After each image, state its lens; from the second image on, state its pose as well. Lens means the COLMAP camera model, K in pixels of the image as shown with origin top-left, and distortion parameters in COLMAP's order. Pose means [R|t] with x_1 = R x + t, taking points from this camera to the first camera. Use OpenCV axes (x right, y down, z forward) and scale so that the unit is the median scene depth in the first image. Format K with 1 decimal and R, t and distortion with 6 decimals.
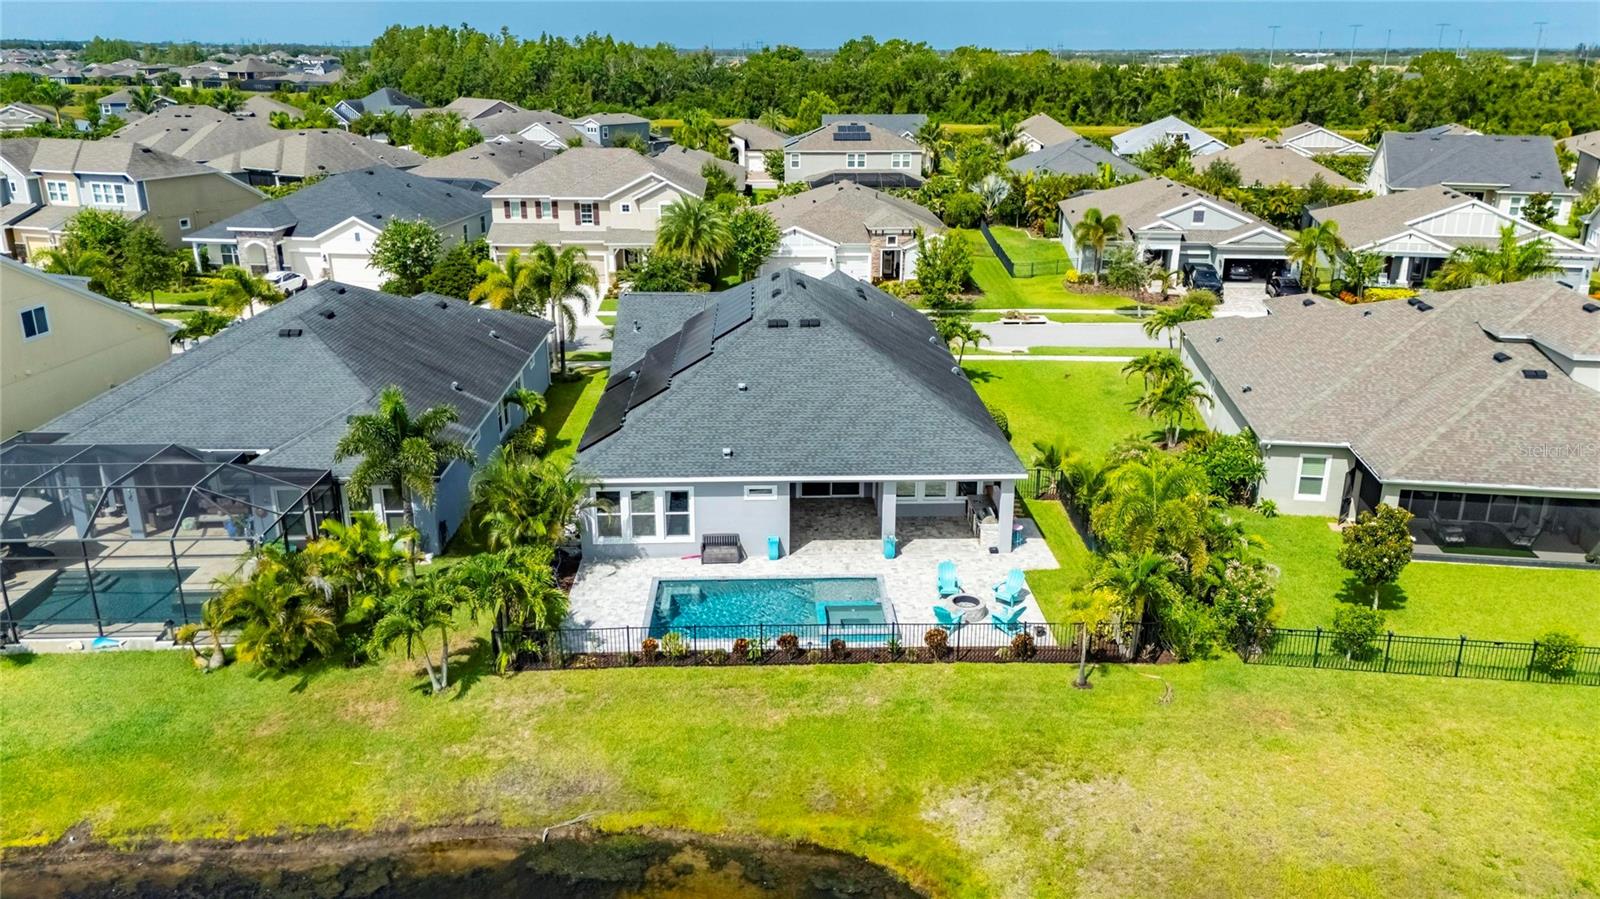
lens RADIAL K [[1184.1, 0, 796.9], [0, 1184.1, 454.3], [0, 0, 1]] dist [0.067004, -0.066797]
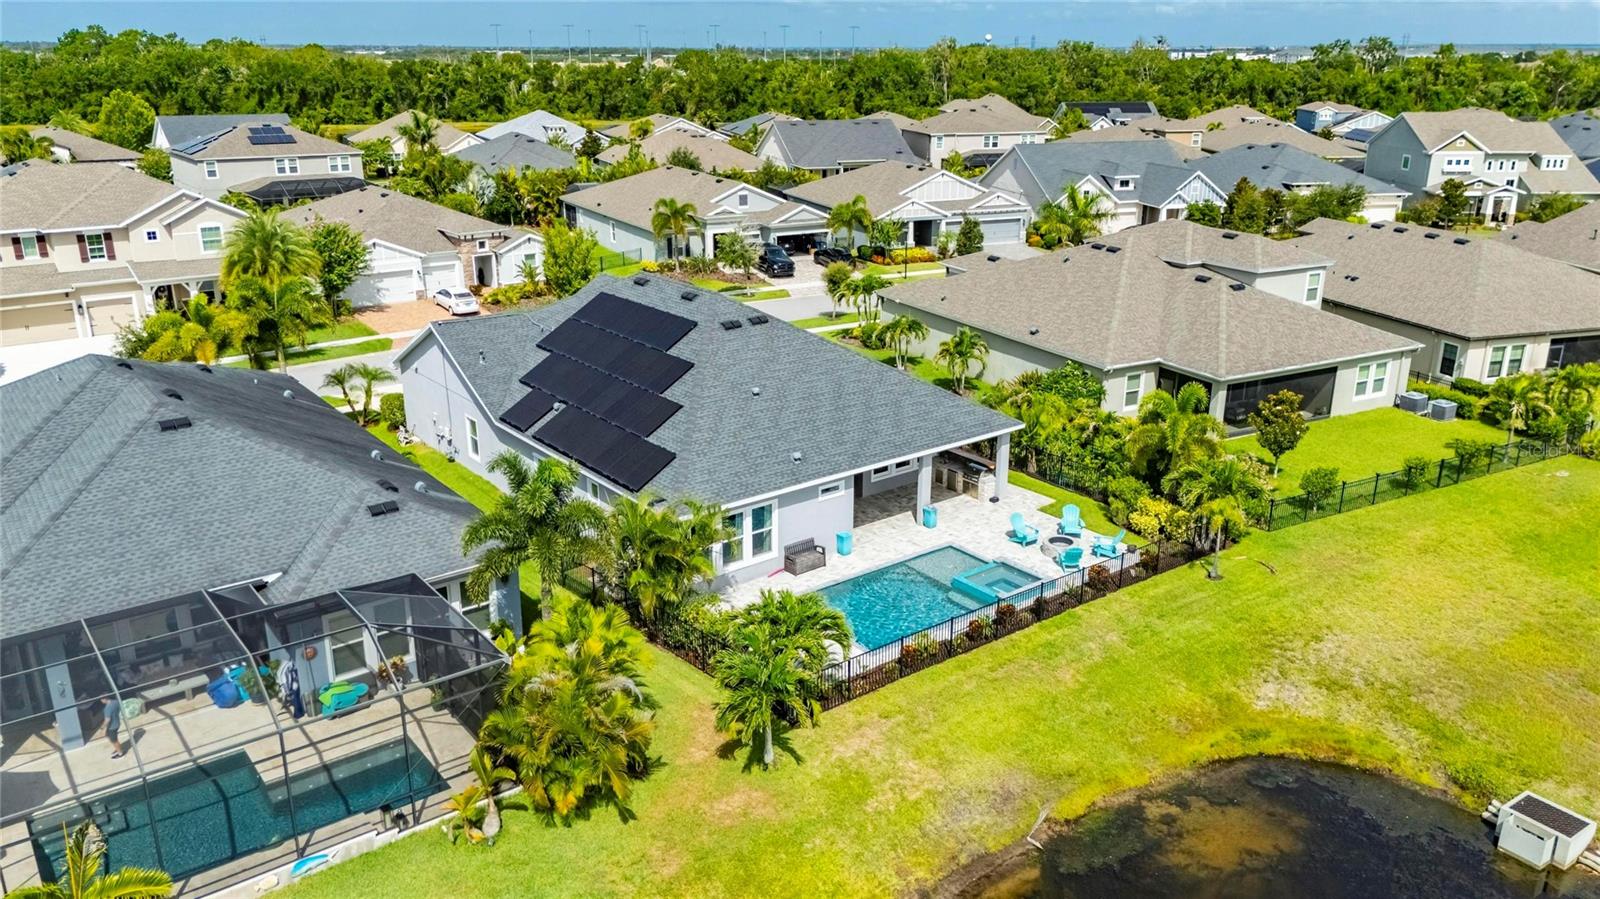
lens RADIAL K [[1184.1, 0, 800.4], [0, 1184.1, 459.2], [0, 0, 1]] dist [0.067004, -0.066797]
pose [[0.808847, -0.192962, 0.555457, -0.267848], [0.189499, 0.979765, 0.064418, -0.027743], [-0.556647, 0.053155, 0.829047, 0.088804]]
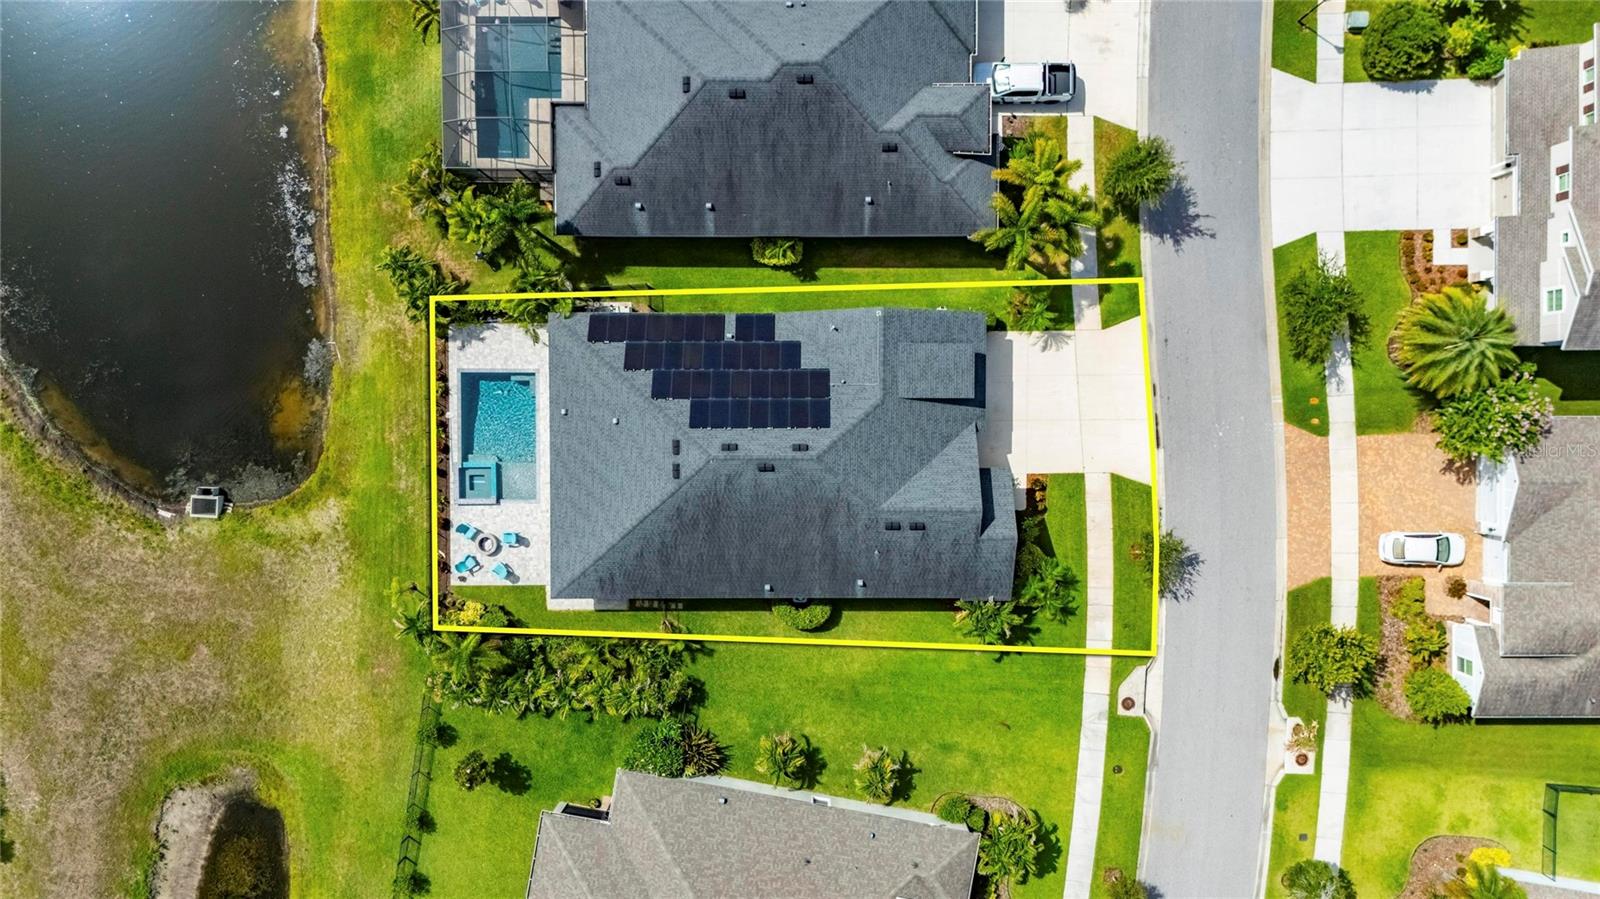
lens RADIAL K [[1184.1, 0, 797.4], [0, 1184.1, 450.4], [0, 0, 1]] dist [0.067004, -0.066797]
pose [[-0.029444, 0.999479, 0.013238, -0.016554], [-0.311648, -0.021763, 0.949948, -0.725419], [0.949741, 0.023845, 0.312126, 0.362527]]
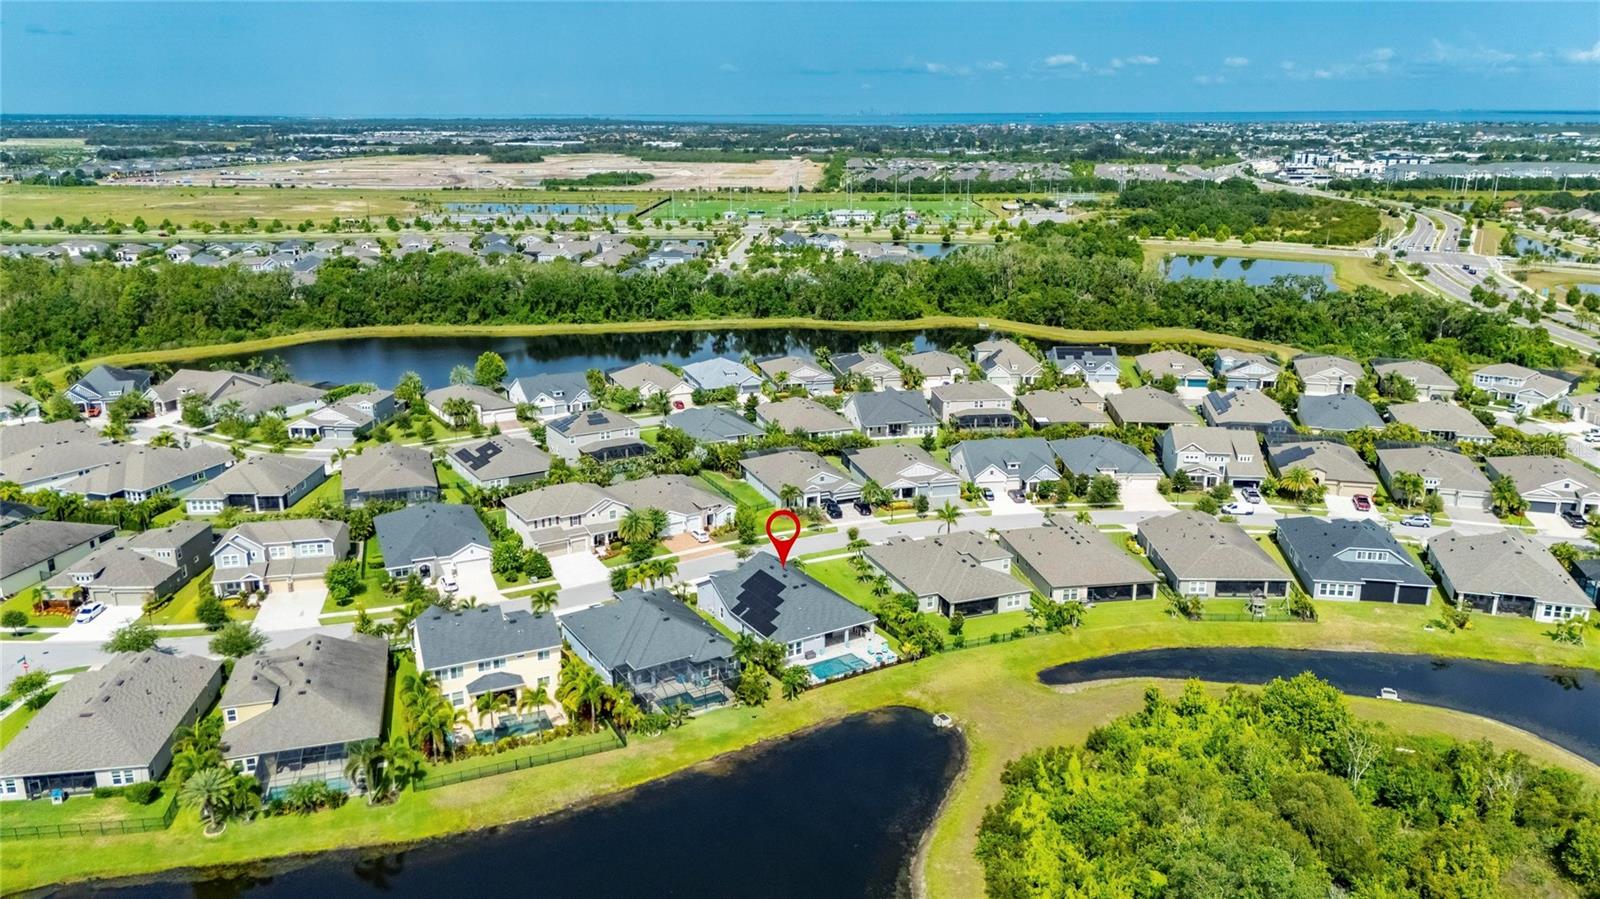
lens RADIAL K [[1184.1, 0, 796.7], [0, 1184.1, 437.2], [0, 0, 1]] dist [0.067004, -0.066797]
pose [[0.874591, -0.131124, 0.466795, -0.799910], [0.160557, 0.986743, -0.023643, -0.234892], [-0.457507, 0.095625, 0.884049, -1.071160]]
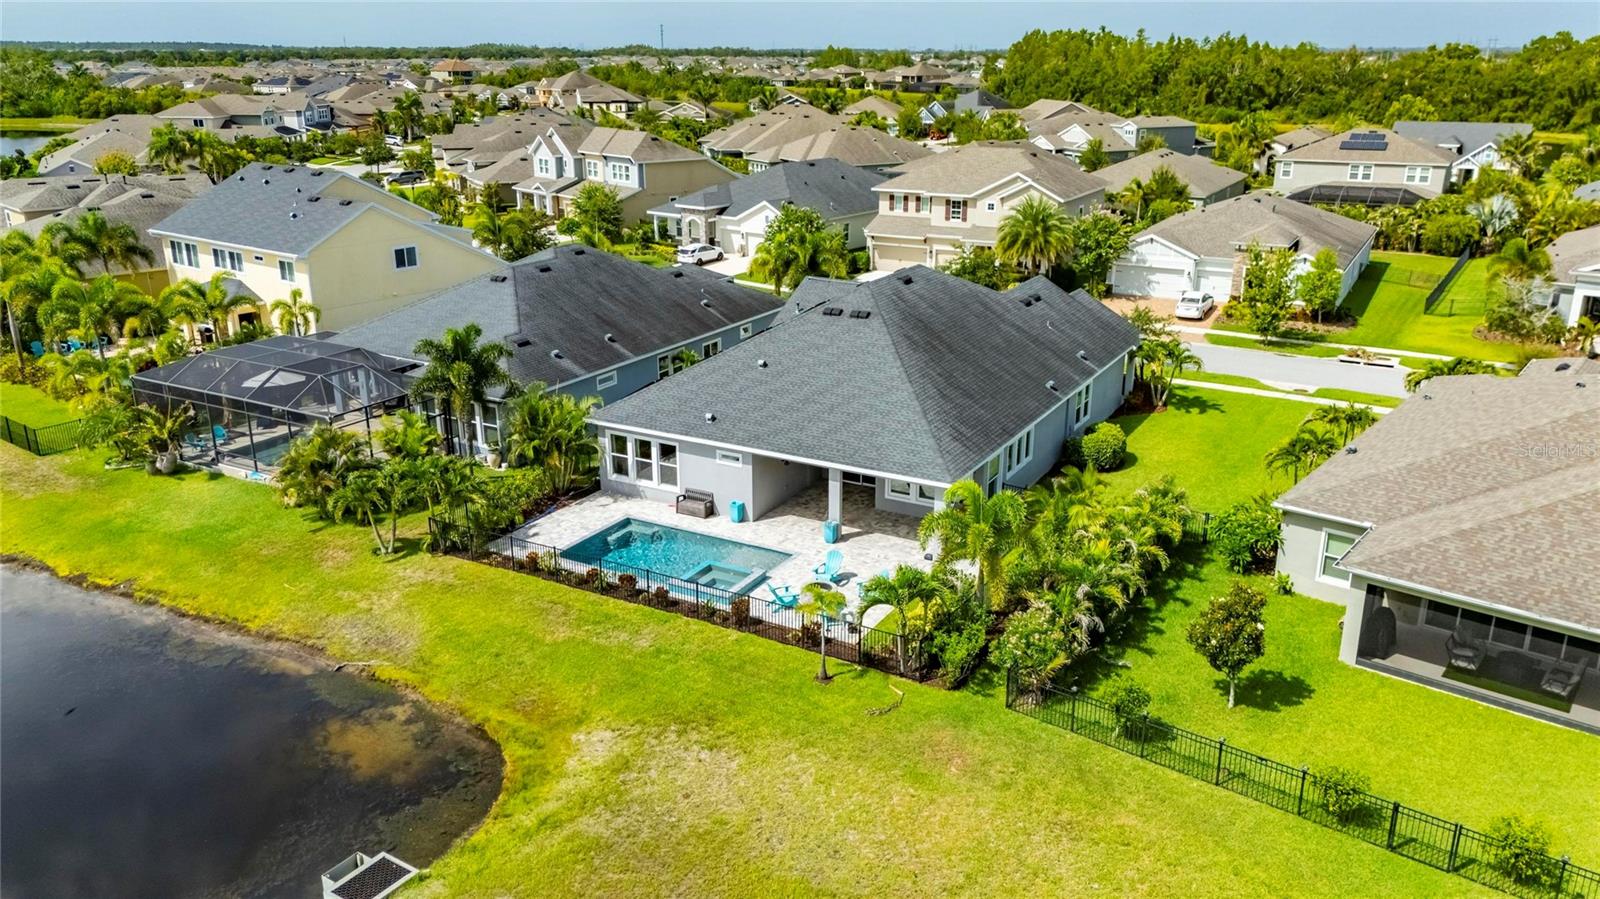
lens RADIAL K [[1184.1, 0, 797.6], [0, 1184.1, 453.2], [0, 0, 1]] dist [0.067004, -0.066797]
pose [[0.853424, 0.164097, -0.494712, 0.253596], [-0.165497, 0.985343, 0.041343, -0.012620], [0.494245, 0.046590, 0.868073, 0.038024]]
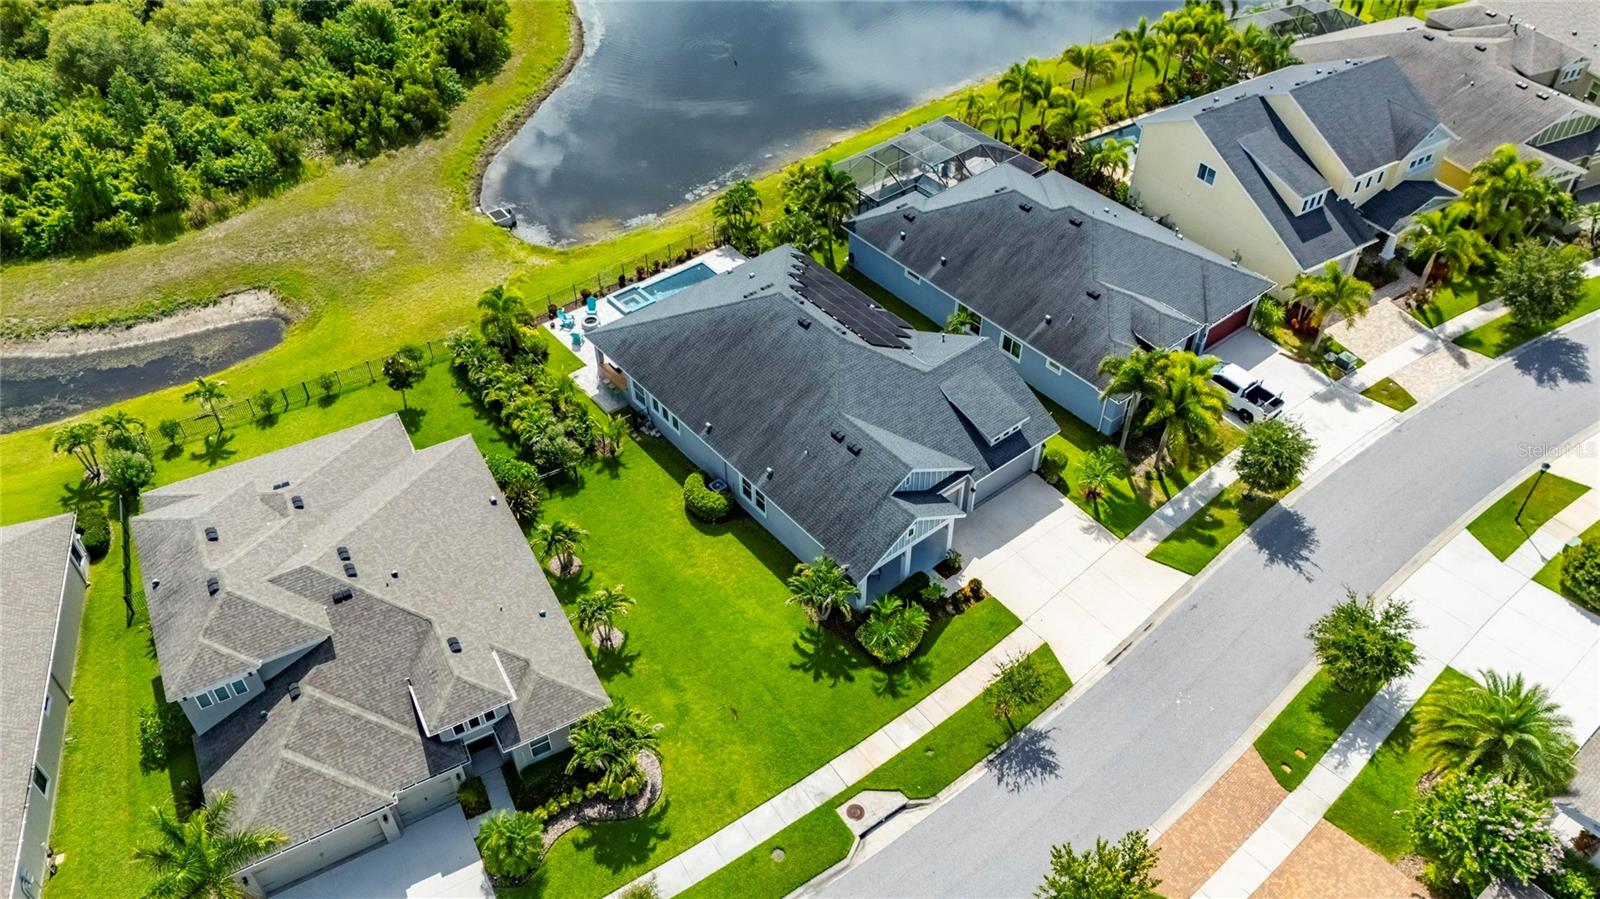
lens RADIAL K [[1184.1, 0, 800.5], [0, 1184.1, 451.7], [0, 0, 1]] dist [0.067004, -0.066797]
pose [[-0.795354, 0.408791, -0.447551, 0.359029], [-0.195351, 0.526089, 0.827689, -0.633240], [0.573804, 0.745735, -0.338569, 0.857401]]
